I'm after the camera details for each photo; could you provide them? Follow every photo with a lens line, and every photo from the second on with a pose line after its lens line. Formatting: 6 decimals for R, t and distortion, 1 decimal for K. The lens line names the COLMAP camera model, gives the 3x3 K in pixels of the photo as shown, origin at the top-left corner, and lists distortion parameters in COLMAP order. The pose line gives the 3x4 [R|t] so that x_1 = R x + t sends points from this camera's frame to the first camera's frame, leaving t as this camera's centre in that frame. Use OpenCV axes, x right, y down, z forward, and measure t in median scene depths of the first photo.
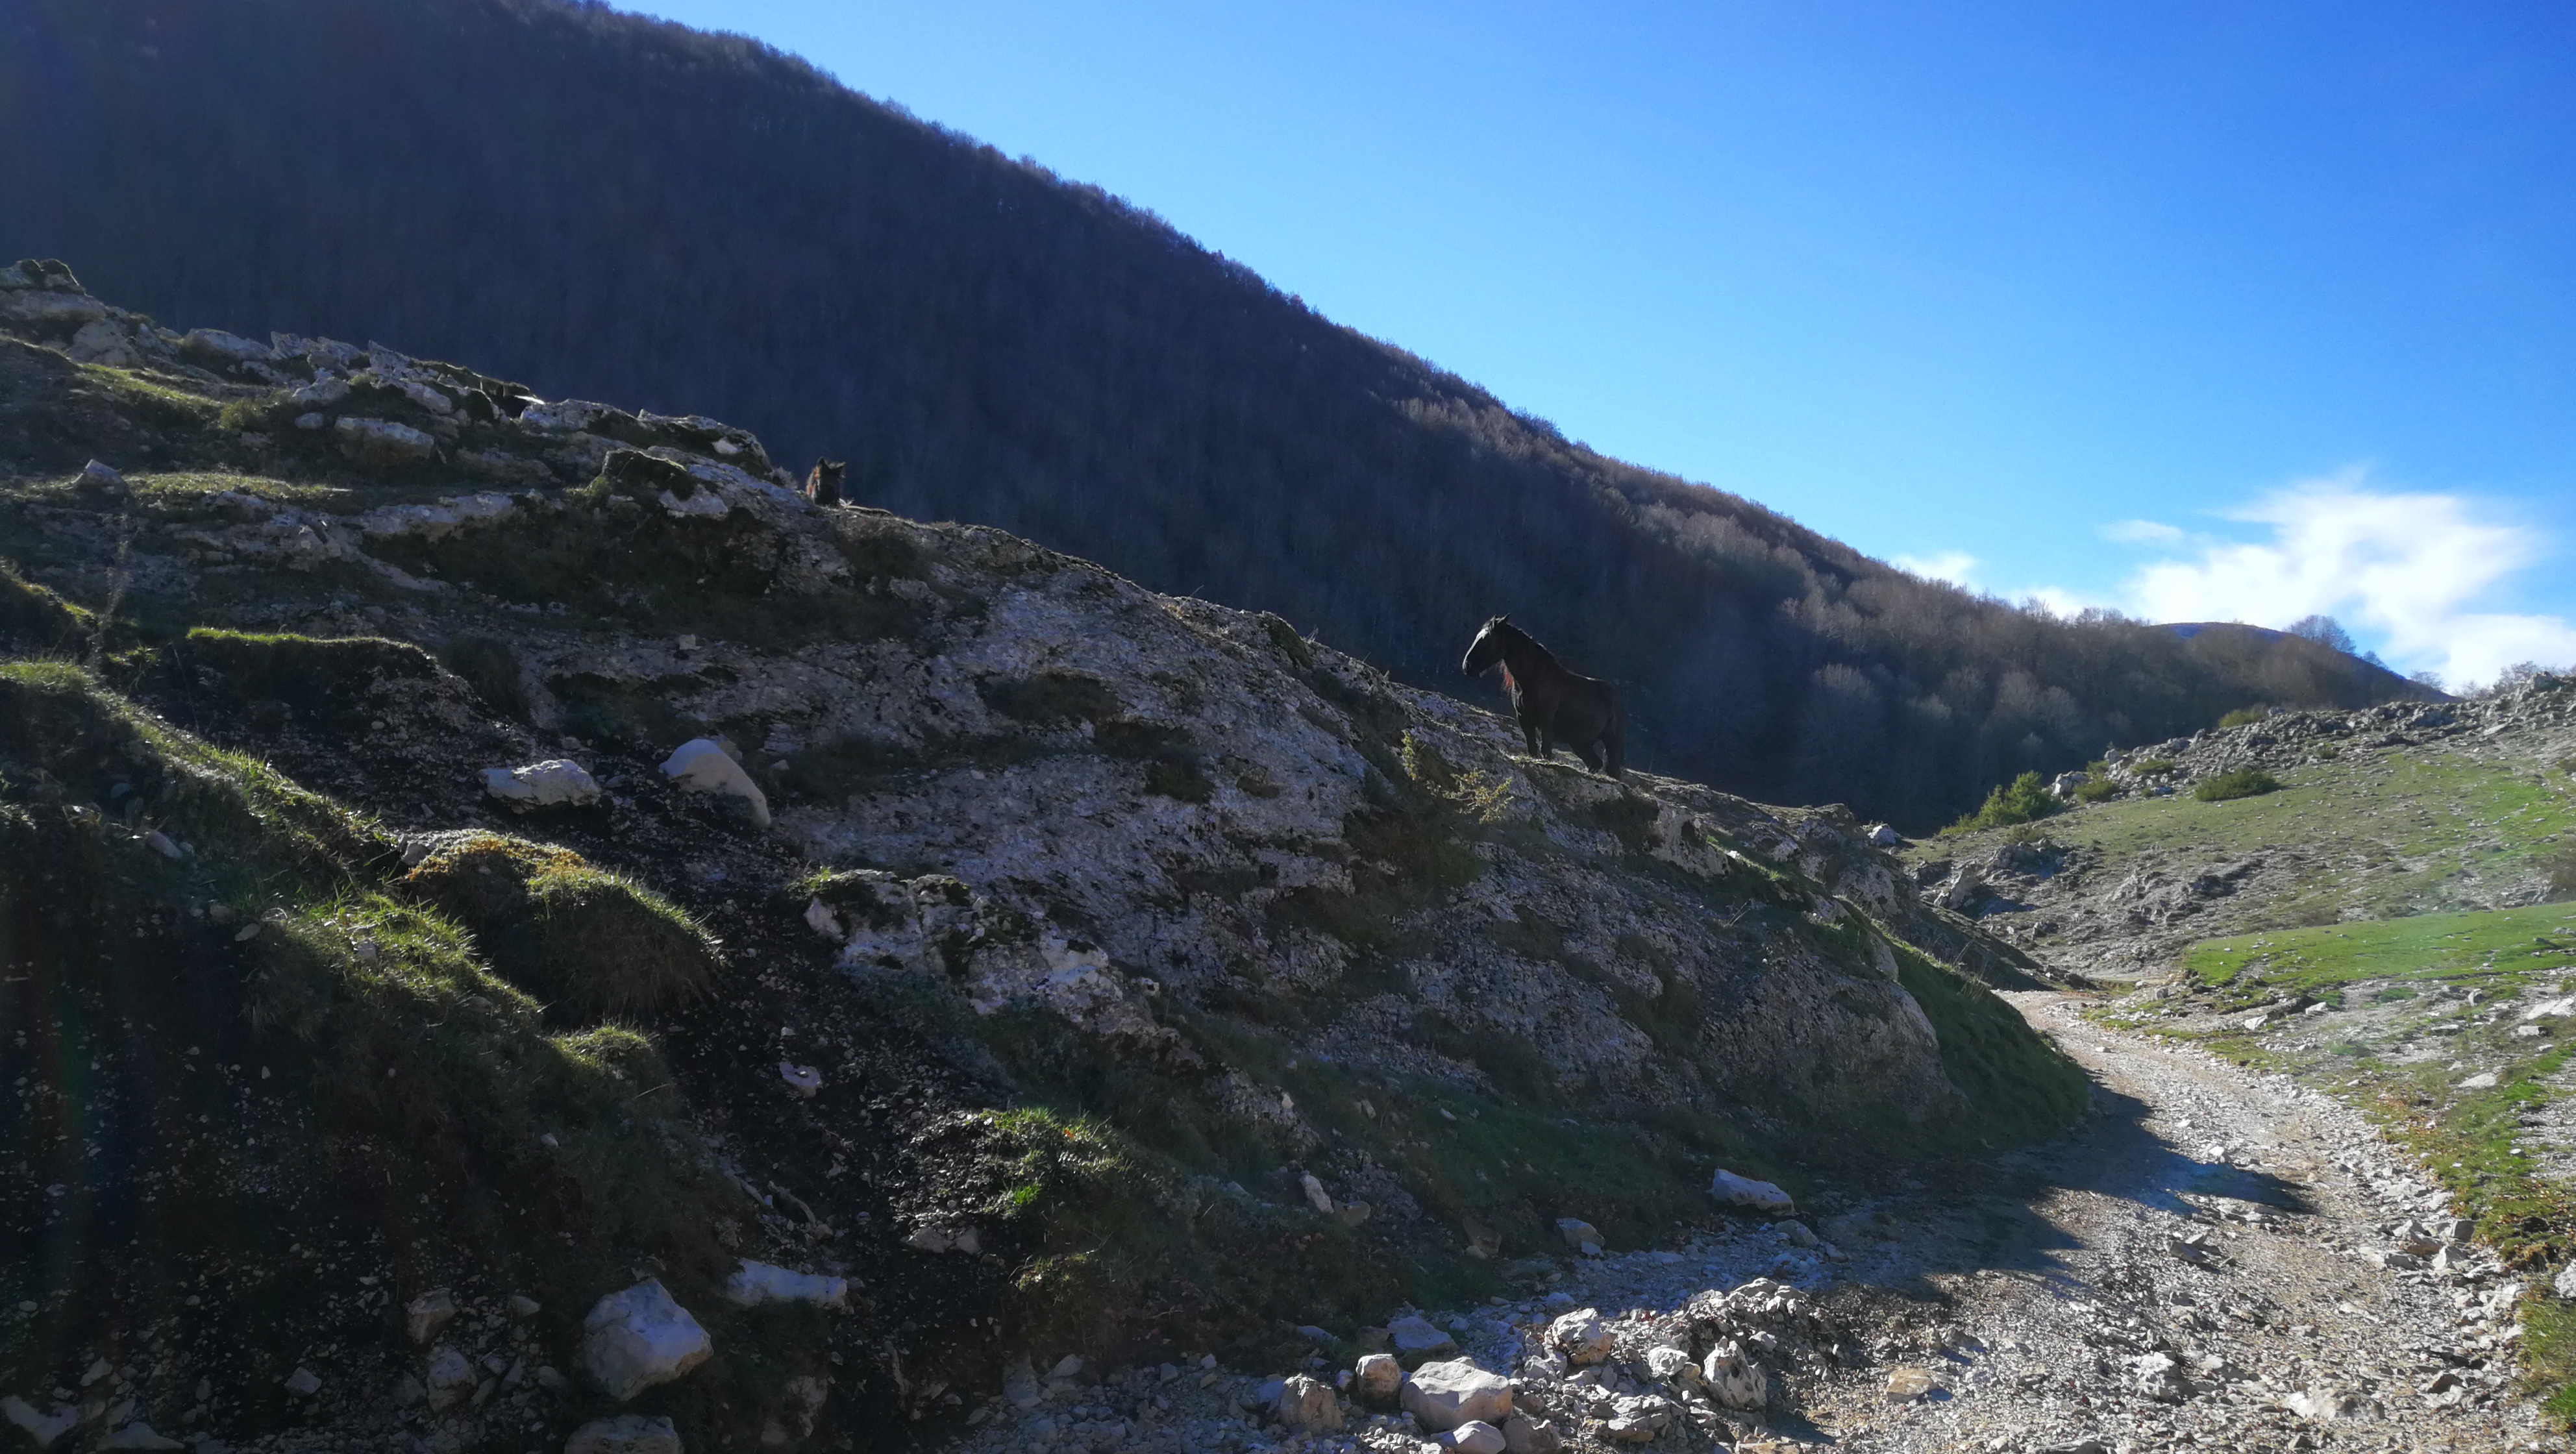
lens RADIAL K [[1959.5, 0, 1288.0], [0, 1959.5, 727.0], [0, 0, 1]] dist [0.006085, 0.049619]
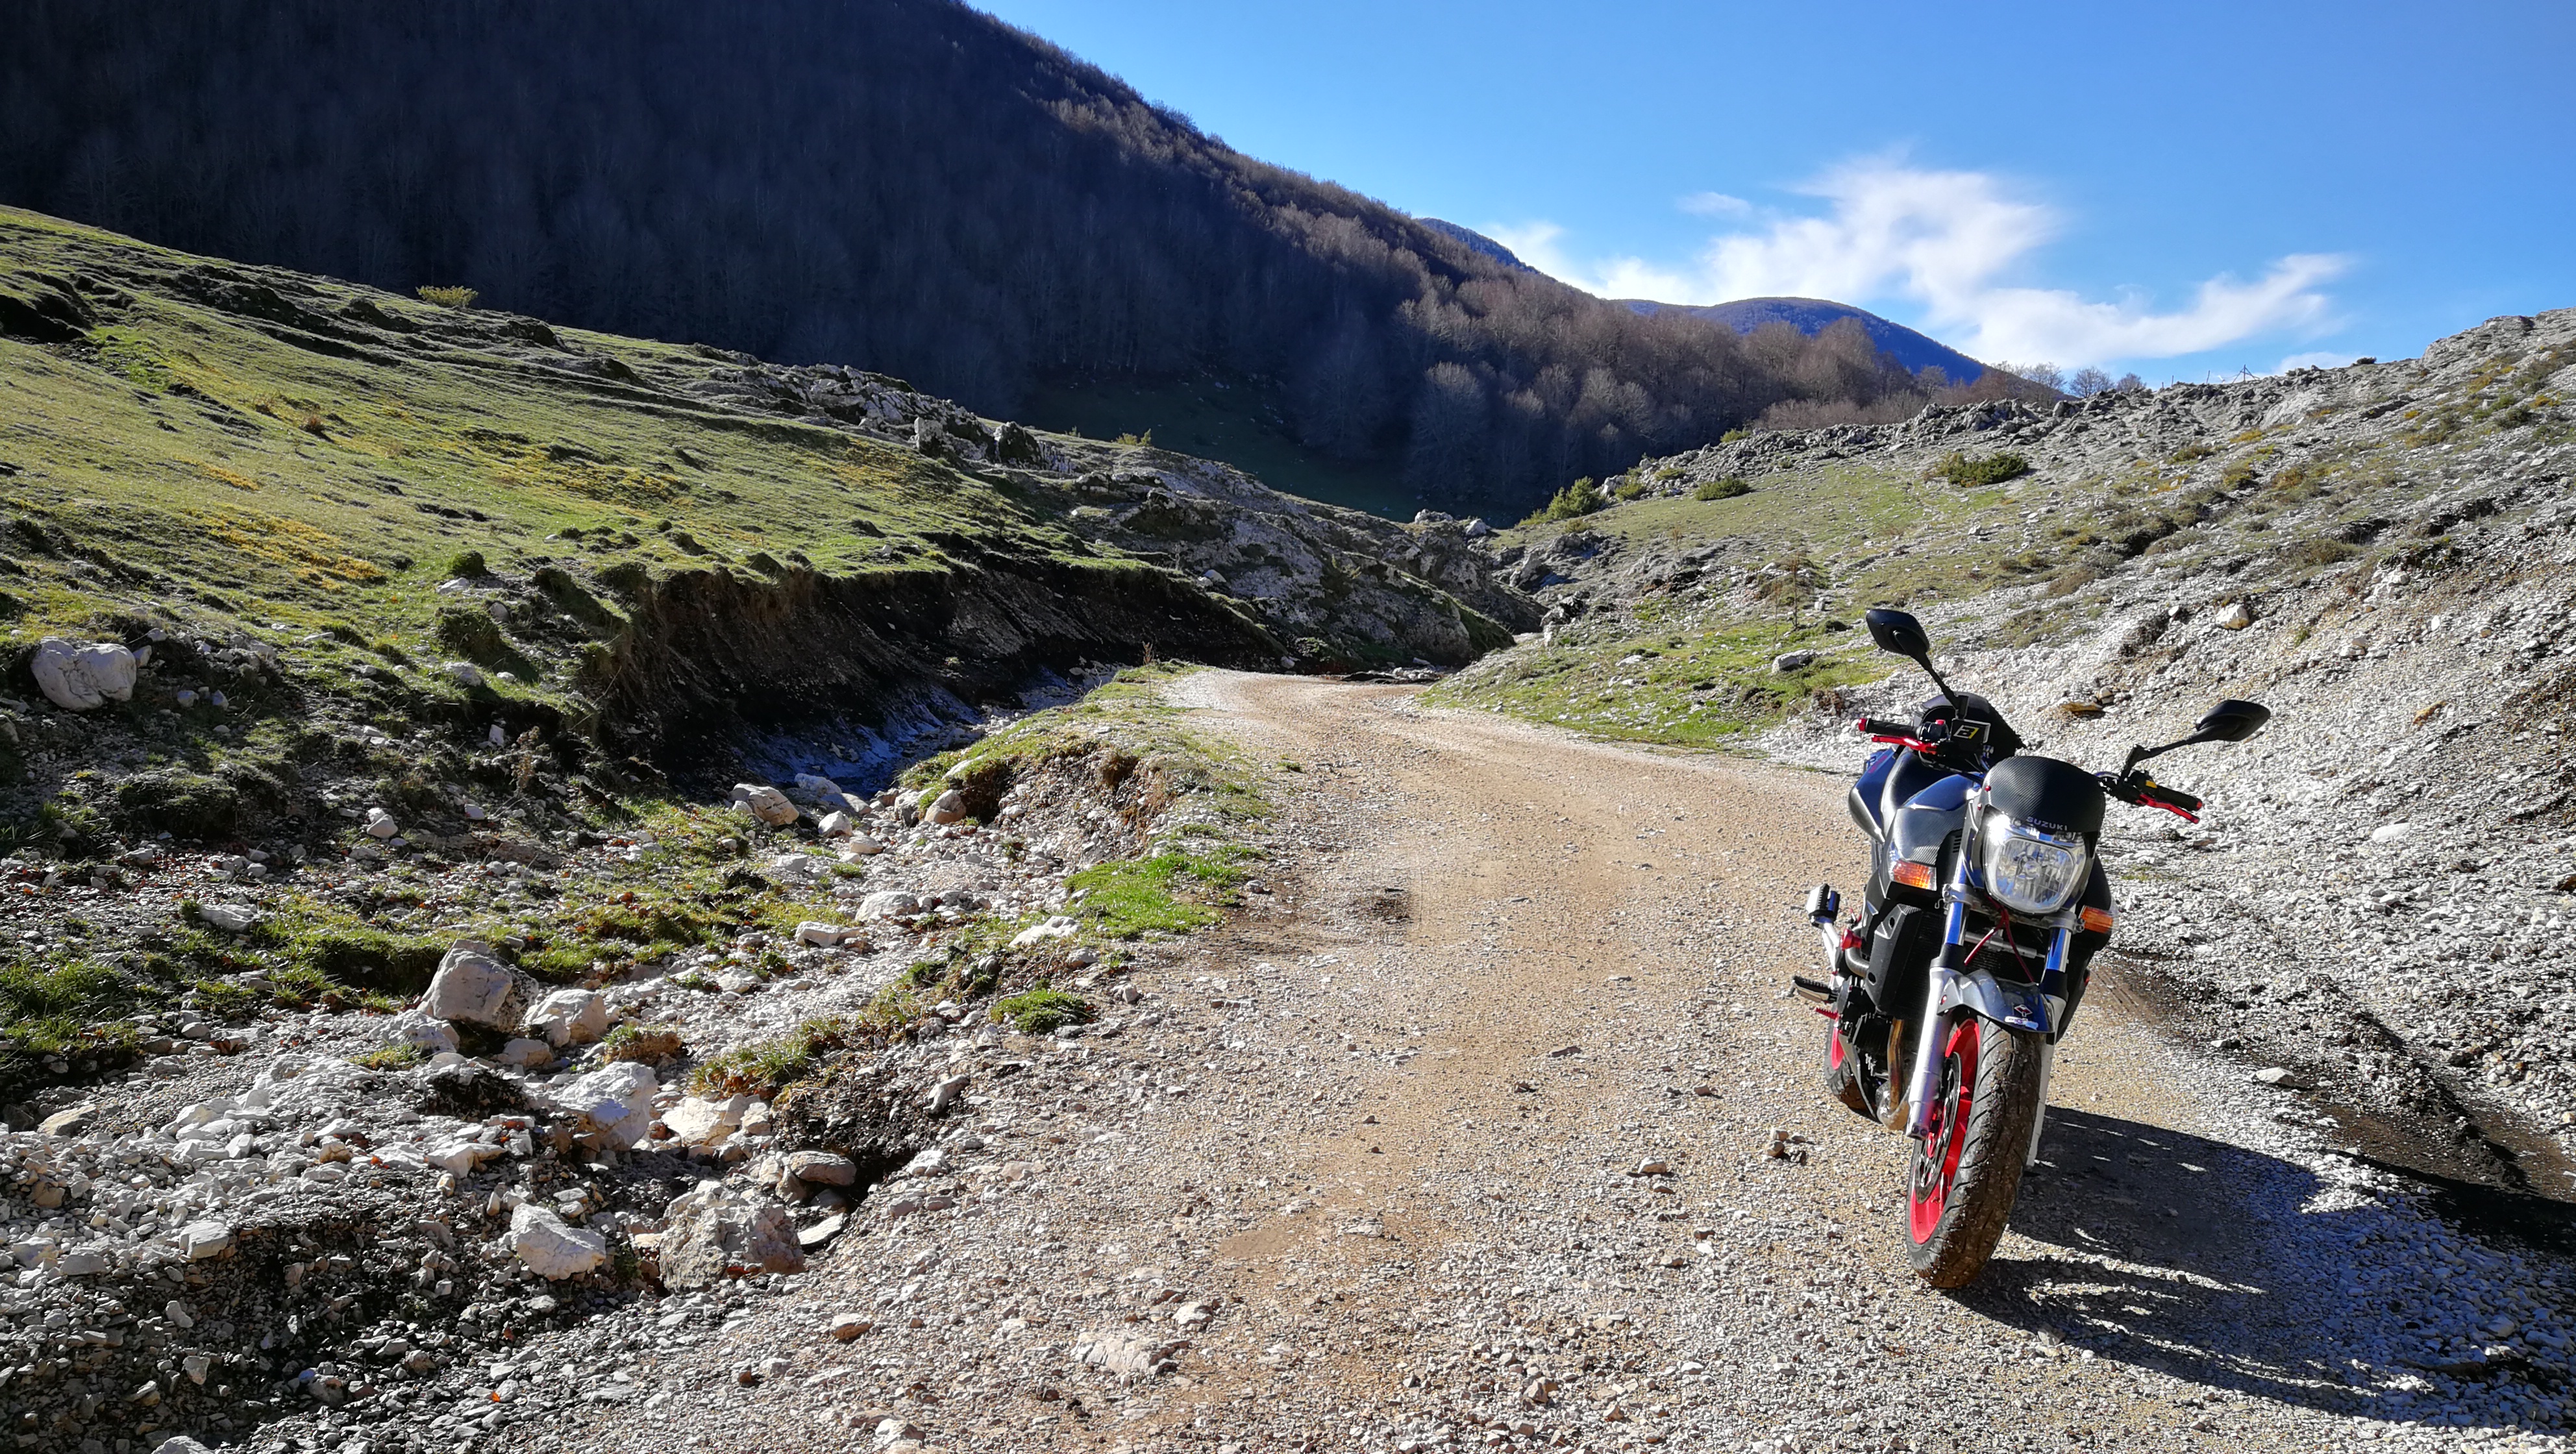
lens RADIAL K [[1959.5, 0, 1288.0], [0, 1959.5, 727.0], [0, 0, 1]] dist [0.006085, 0.049619]
pose [[0.981460, -0.029495, 0.189384, -0.886278], [-0.002334, 0.986176, 0.165685, -0.350311], [-0.191653, -0.163055, 0.967824, -3.201598]]
